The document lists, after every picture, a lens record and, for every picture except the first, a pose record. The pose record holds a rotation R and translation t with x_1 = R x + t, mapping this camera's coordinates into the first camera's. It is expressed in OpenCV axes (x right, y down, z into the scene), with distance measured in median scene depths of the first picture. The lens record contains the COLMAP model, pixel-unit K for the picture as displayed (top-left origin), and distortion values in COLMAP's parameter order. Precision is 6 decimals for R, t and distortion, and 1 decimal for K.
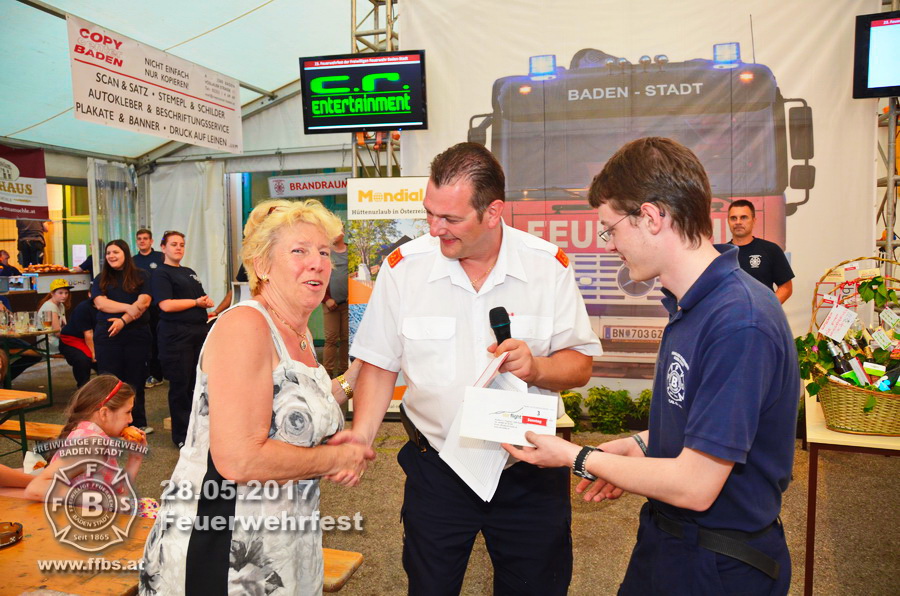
lens RADIAL K [[702.9, 0, 446.4], [0, 702.9, 305.5], [0, 0, 1]] dist [-0.158627, 0.111065]
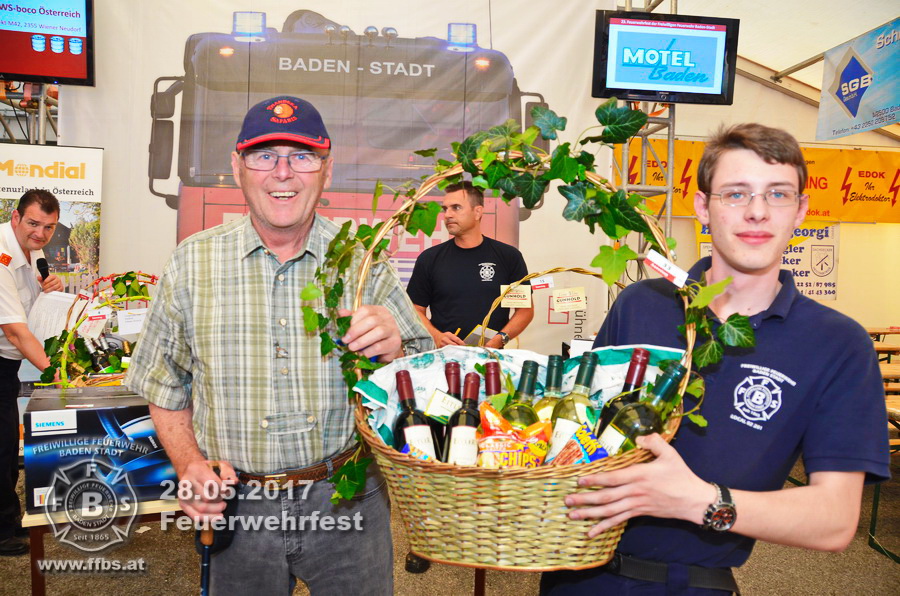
lens RADIAL K [[708.6, 0, 445.0], [0, 708.6, 302.9], [0, 0, 1]] dist [-0.145859, 0.111368]
pose [[0.925884, 0.019054, 0.377326, 0.052794], [-0.012980, 0.999742, -0.018635, -0.004038], [-0.377584, 0.012356, 0.925893, 0.157516]]
